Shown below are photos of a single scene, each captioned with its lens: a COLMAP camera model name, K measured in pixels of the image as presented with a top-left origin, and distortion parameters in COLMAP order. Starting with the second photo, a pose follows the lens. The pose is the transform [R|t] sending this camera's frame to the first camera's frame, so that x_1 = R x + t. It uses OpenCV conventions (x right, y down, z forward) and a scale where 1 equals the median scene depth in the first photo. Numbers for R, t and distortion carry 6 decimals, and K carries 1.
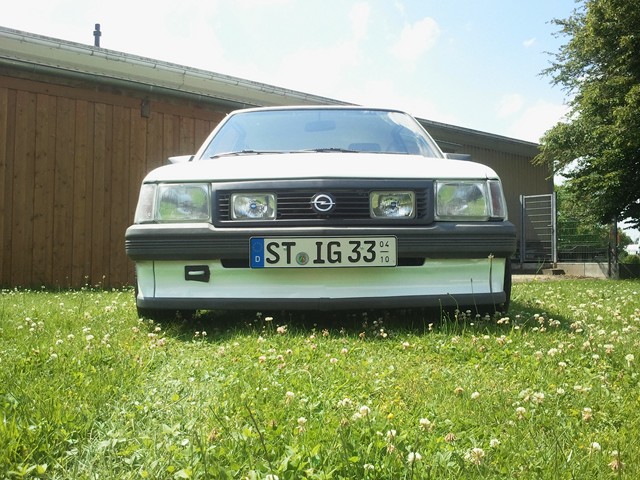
lens RADIAL K [[649.1, 0, 320.0], [0, 649.1, 240.0], [0, 0, 1]] dist [0.103610, -0.309402]
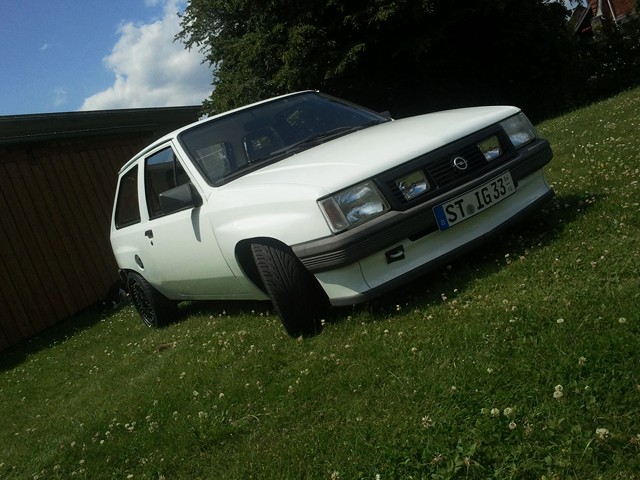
lens RADIAL K [[649.1, 0, 320.0], [0, 649.1, 240.0], [0, 0, 1]] dist [0.103610, -0.309402]
pose [[0.782680, -0.360901, 0.507113, -0.904955], [0.337522, 0.930640, 0.141383, -0.190136], [-0.522964, 0.060504, 0.850204, 0.083814]]
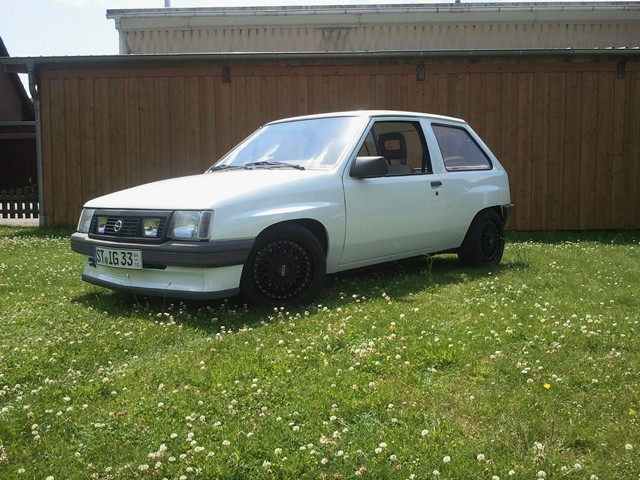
lens RADIAL K [[649.1, 0, 320.0], [0, 649.1, 240.0], [0, 0, 1]] dist [0.103610, -0.309402]
pose [[0.730467, 0.054260, -0.680789, 1.483630], [0.032872, 0.992890, 0.114405, -0.193601], [0.682157, -0.105949, 0.723490, 0.170465]]
